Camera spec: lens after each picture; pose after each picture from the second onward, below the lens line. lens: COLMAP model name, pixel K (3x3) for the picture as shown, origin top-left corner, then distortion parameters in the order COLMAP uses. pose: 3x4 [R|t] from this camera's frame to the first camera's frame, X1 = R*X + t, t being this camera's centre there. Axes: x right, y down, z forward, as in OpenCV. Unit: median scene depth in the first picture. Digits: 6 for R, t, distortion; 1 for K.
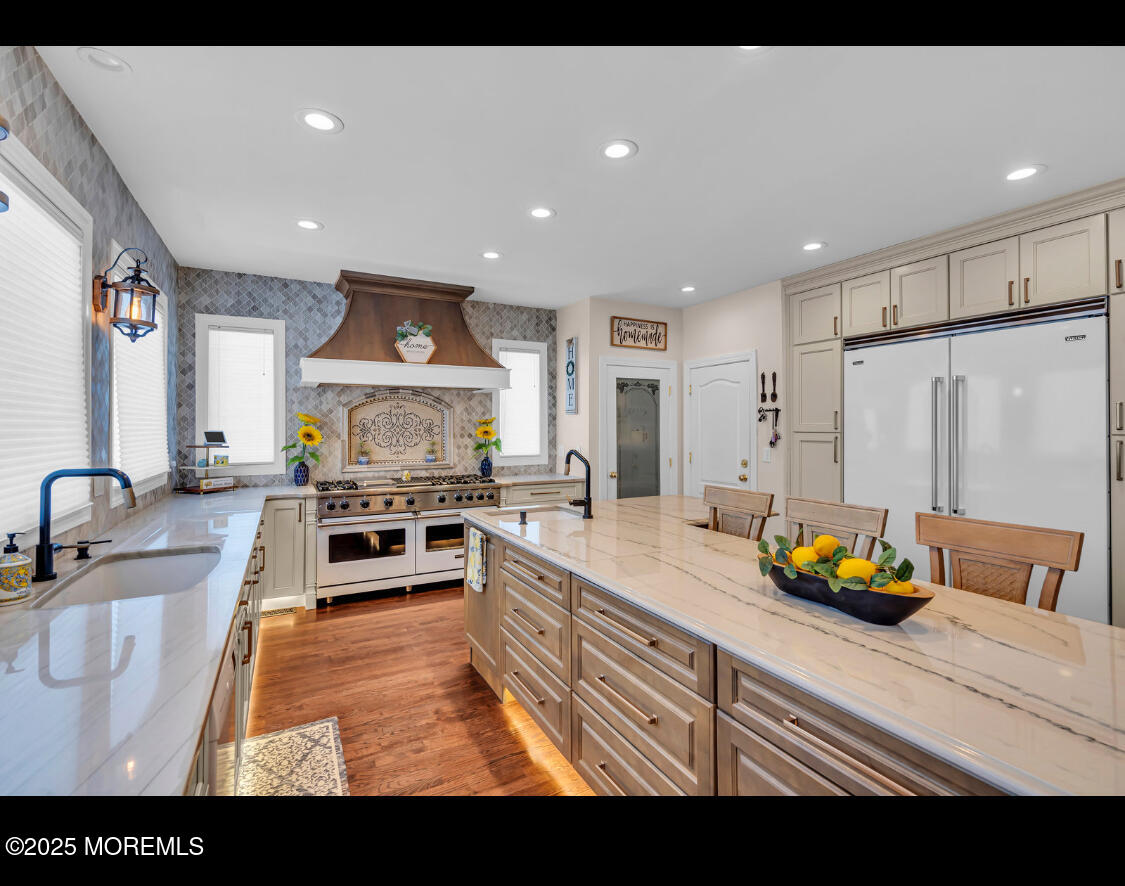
lens RADIAL K [[521.7, 0, 552.7], [0, 521.7, 424.0], [0, 0, 1]] dist [0.000593, 0.000149]
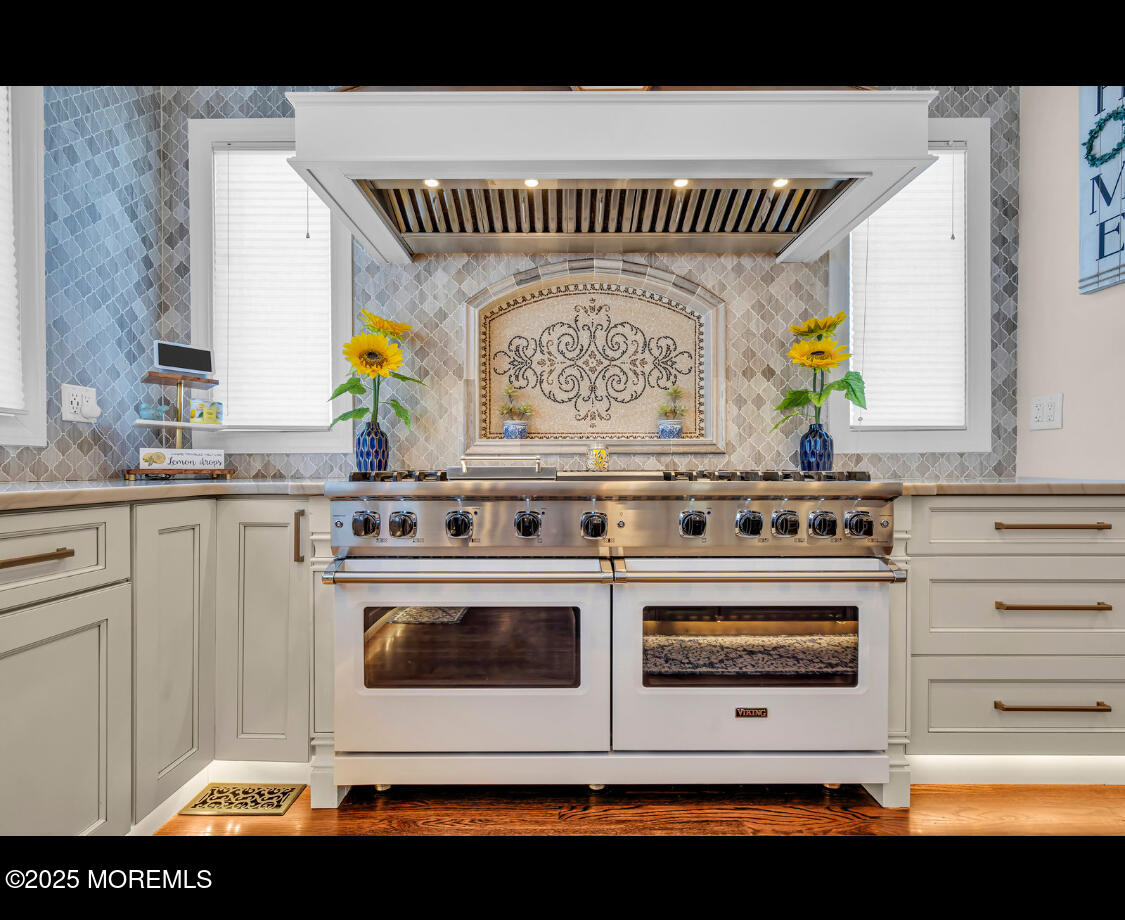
lens RADIAL K [[521.3, 0, 562.2], [0, 521.3, 468.5], [0, 0, 1]] dist [0.000665, 0.000470]
pose [[0.892550, 0.001140, -0.450947, -0.129526], [0.001455, 0.999984, 0.005408, 0.099066], [0.450946, -0.005484, 0.892535, 0.623610]]
